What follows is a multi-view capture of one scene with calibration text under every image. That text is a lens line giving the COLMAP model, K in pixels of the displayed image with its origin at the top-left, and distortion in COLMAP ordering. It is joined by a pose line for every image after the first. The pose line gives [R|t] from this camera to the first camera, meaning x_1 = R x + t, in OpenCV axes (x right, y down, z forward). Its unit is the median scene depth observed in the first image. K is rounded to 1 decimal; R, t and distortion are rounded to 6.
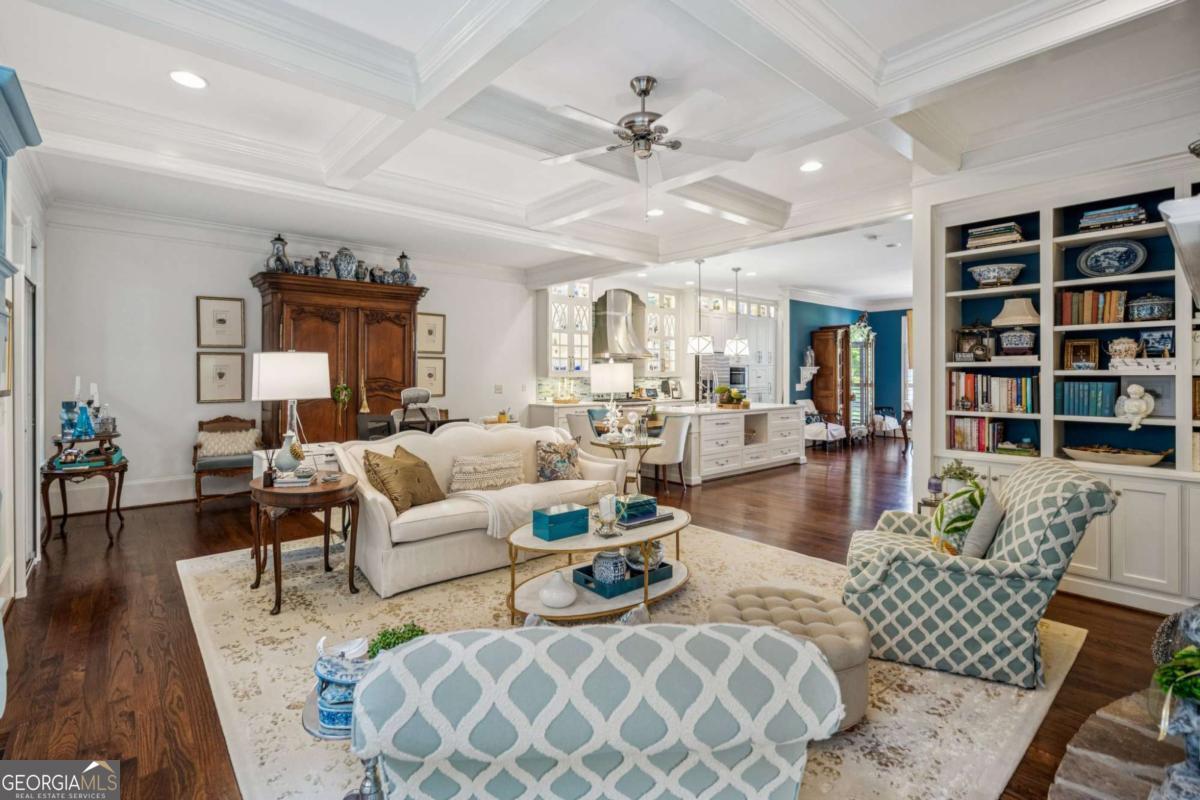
lens RADIAL K [[550.1, 0, 594.7], [0, 550.1, 373.1], [0, 0, 1]] dist [-0.002884, 0.001782]
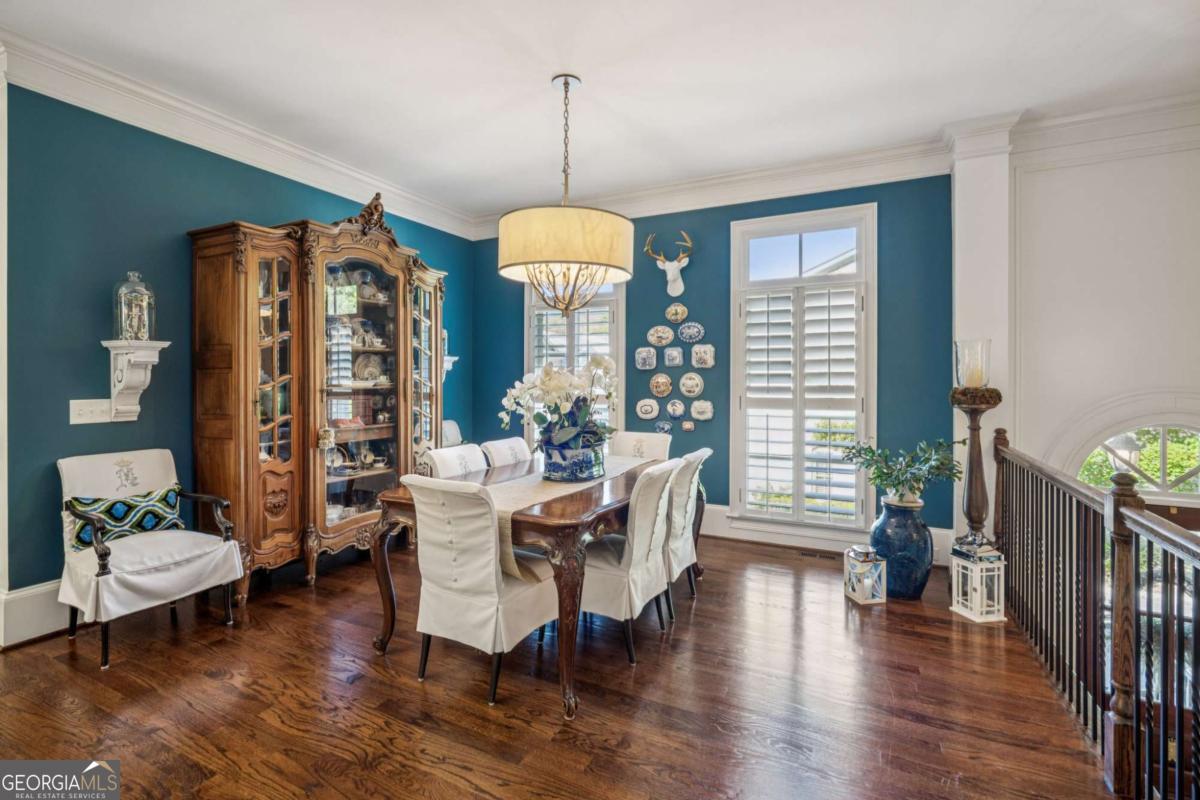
lens RADIAL K [[550.1, 0, 608.2], [0, 550.1, 380.5], [0, 0, 1]] dist [-0.002884, 0.001782]
pose [[0.926106, 0.003274, 0.377248, 0.552916], [-0.003671, 0.999993, 0.000332, 0.009184], [-0.377245, -0.001692, 0.926112, 0.684846]]
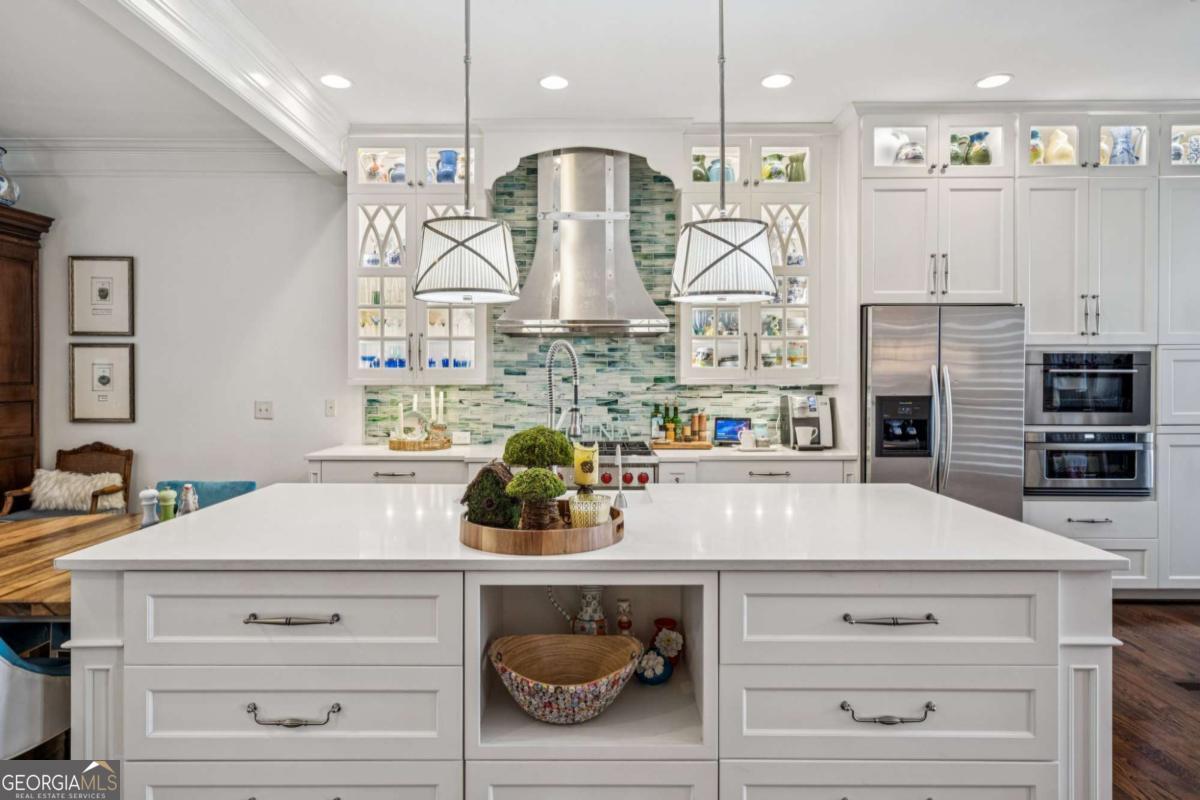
lens RADIAL K [[692.2, 0, 591.9], [0, 692.2, 384.3], [0, 0, 1]] dist [0.005448, 0.002645]
pose [[0.750367, 0.006180, -0.660993, 0.363714], [0.002561, 0.999922, 0.012256, 0.000880], [0.661017, -0.010889, 0.750292, 0.657232]]
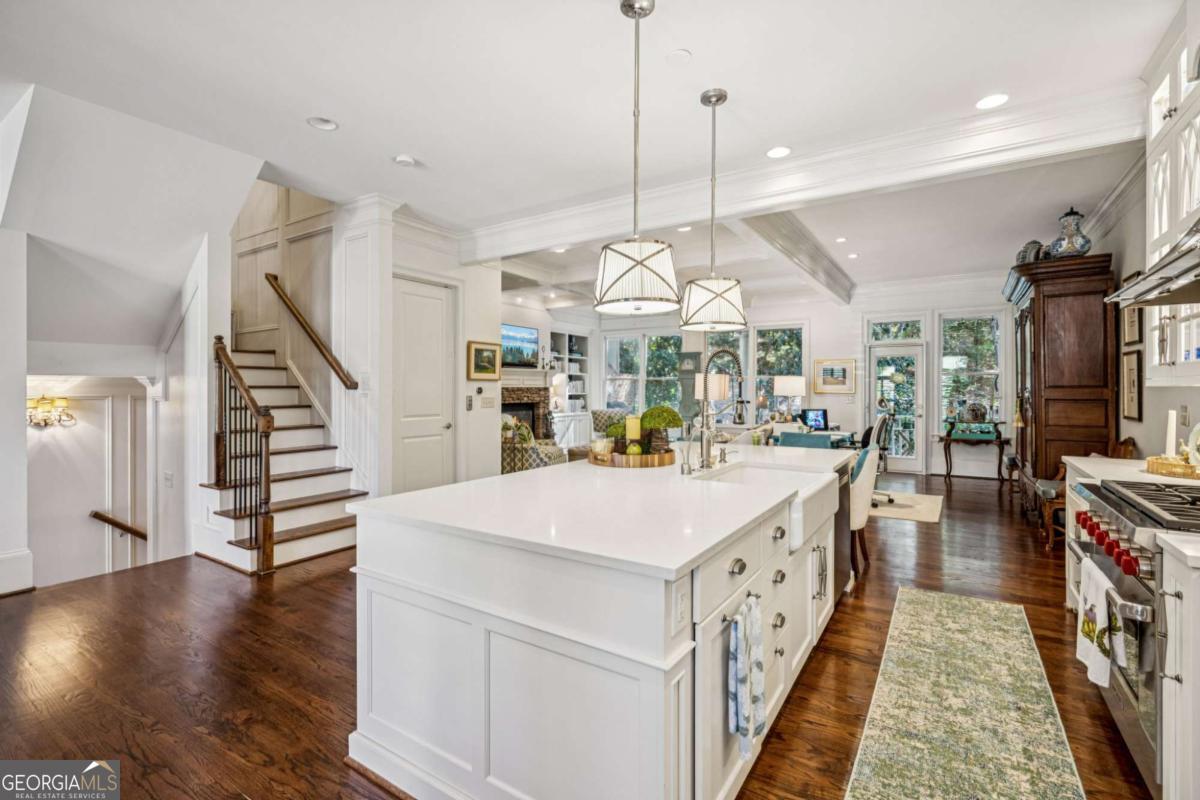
lens RADIAL K [[550.1, 0, 596.9], [0, 550.1, 391.5], [0, 0, 1]] dist [-0.002884, 0.001782]
pose [[-0.960701, -0.000425, -0.277584, 0.316682], [-0.000927, 0.999998, 0.001675, 0.009496], [0.277583, 0.001867, -0.960700, 1.118571]]
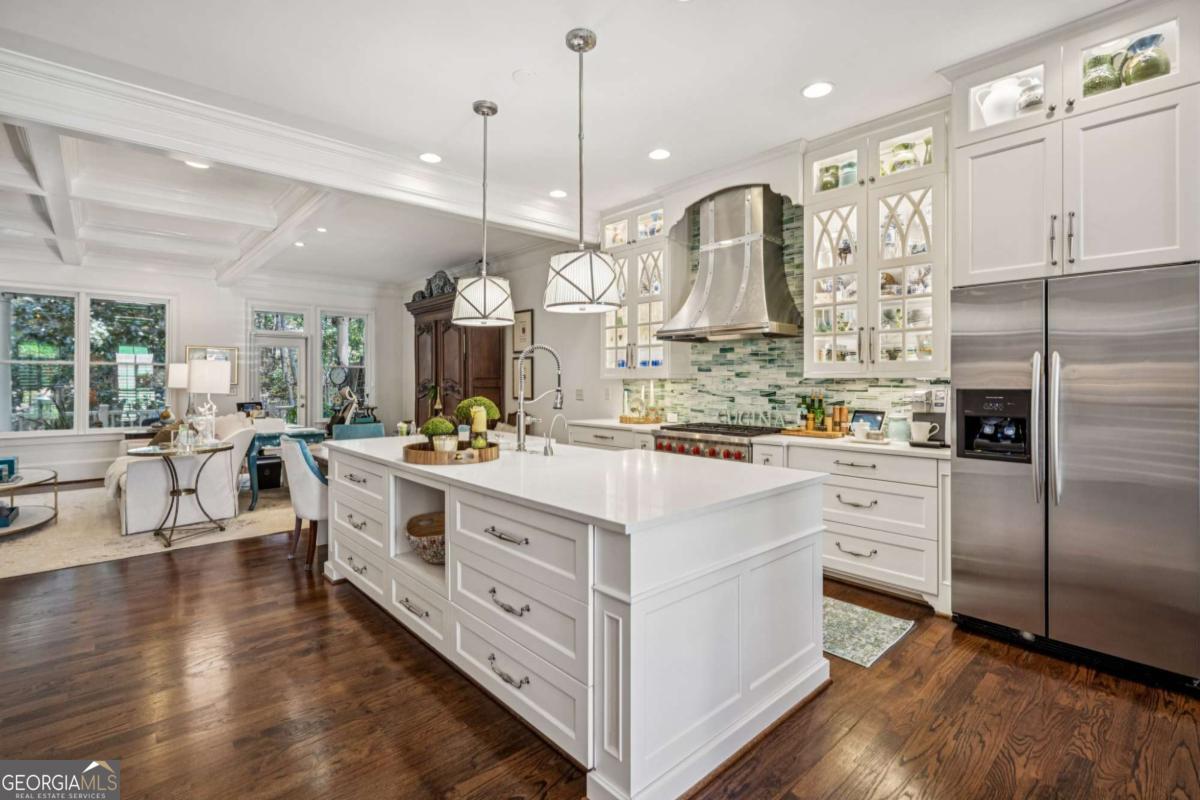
lens RADIAL K [[550.1, 0, 598.0], [0, 550.1, 384.4], [0, 0, 1]] dist [-0.002884, 0.001782]
pose [[0.023208, 0.005736, -0.999714, 0.511723], [0.001389, 0.999982, 0.005770, 0.009196], [0.999730, -0.001522, 0.023200, 0.886542]]
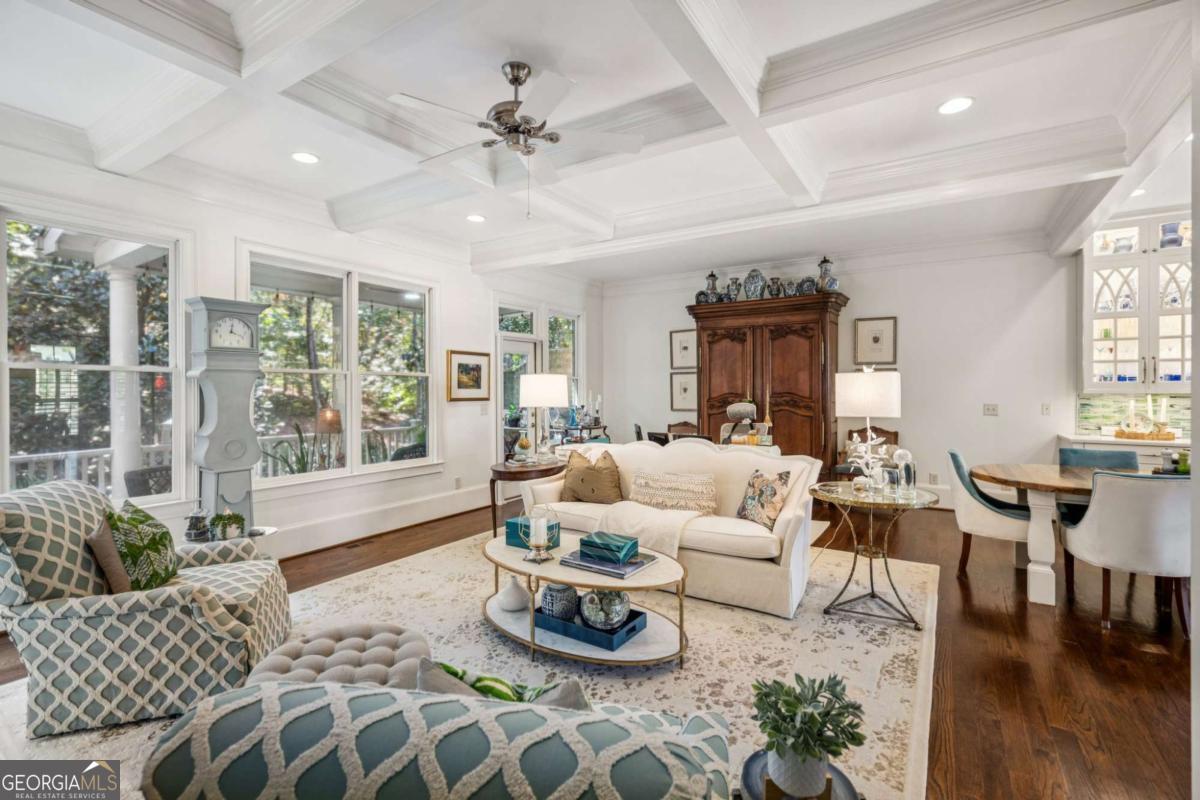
lens RADIAL K [[550.1, 0, 589.6], [0, 550.1, 389.8], [0, 0, 1]] dist [-0.002884, 0.001782]
pose [[0.280038, -0.000102, -0.959989, 0.316683], [0.003940, 0.999992, 0.001043, 0.000595], [0.959981, -0.004074, 0.280036, 0.269357]]
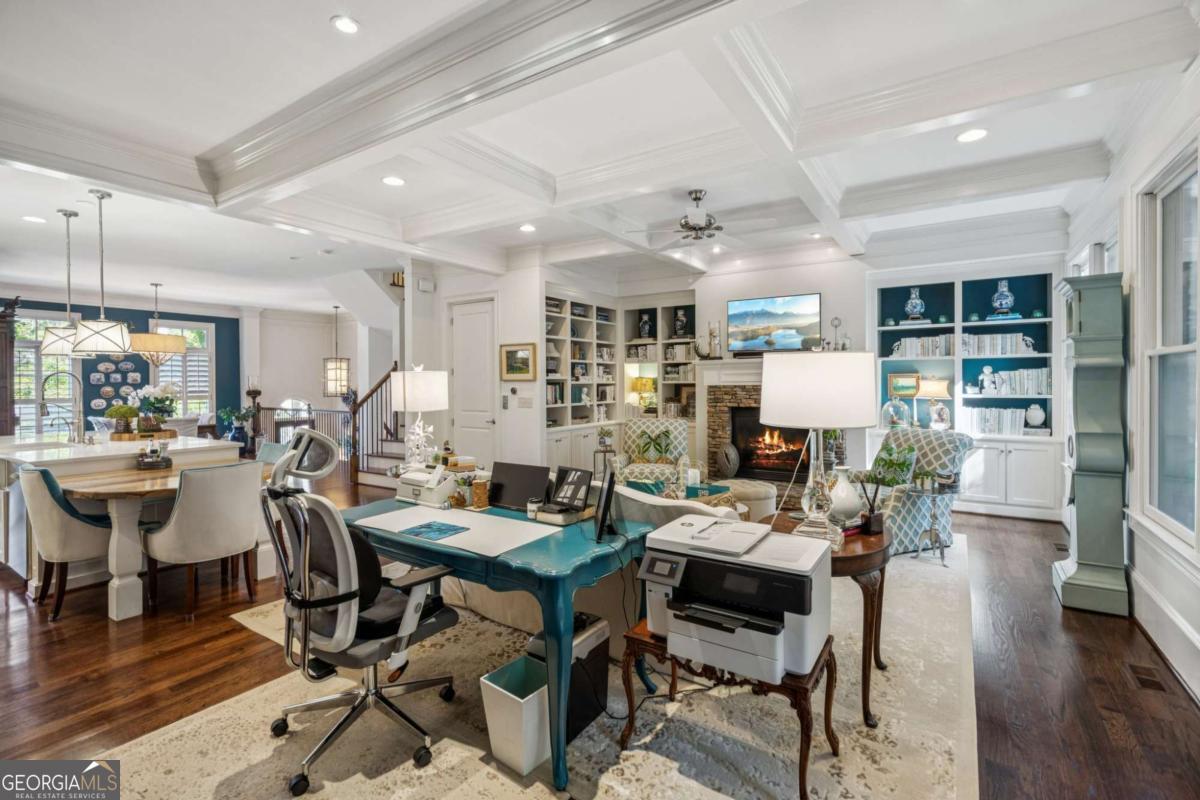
lens RADIAL K [[550.1, 0, 590.4], [0, 550.1, 383.3], [0, 0, 1]] dist [-0.002884, 0.001782]
pose [[-0.261950, -0.001057, 0.965081, -0.414214], [0.004252, 0.999988, 0.002249, -0.000856], [-0.965072, 0.004693, -0.261943, 0.538168]]
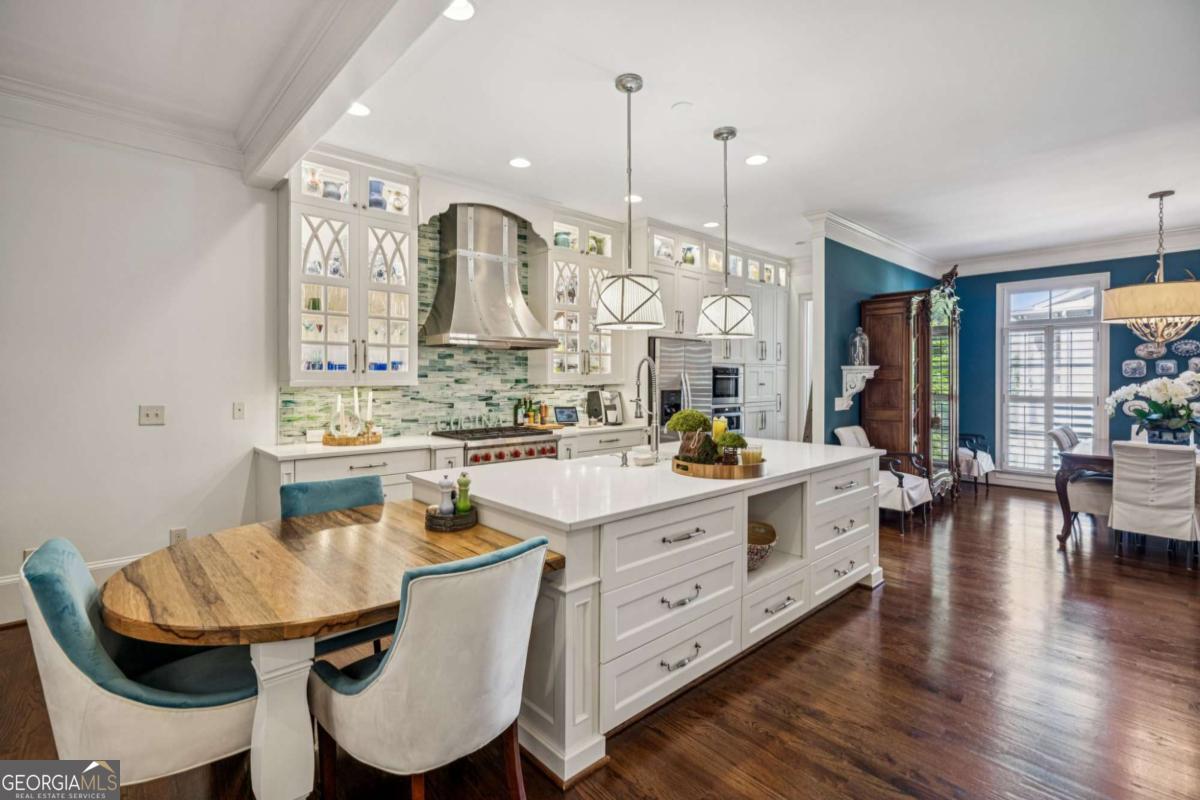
lens RADIAL K [[550.1, 0, 594.9], [0, 550.1, 381.1], [0, 0, 1]] dist [-0.002884, 0.001782]
pose [[0.999715, 0.000585, 0.023877, 0.129963], [-0.000745, 0.999977, 0.006674, 0.000115], [-0.023873, -0.006690, 0.999693, 0.510189]]
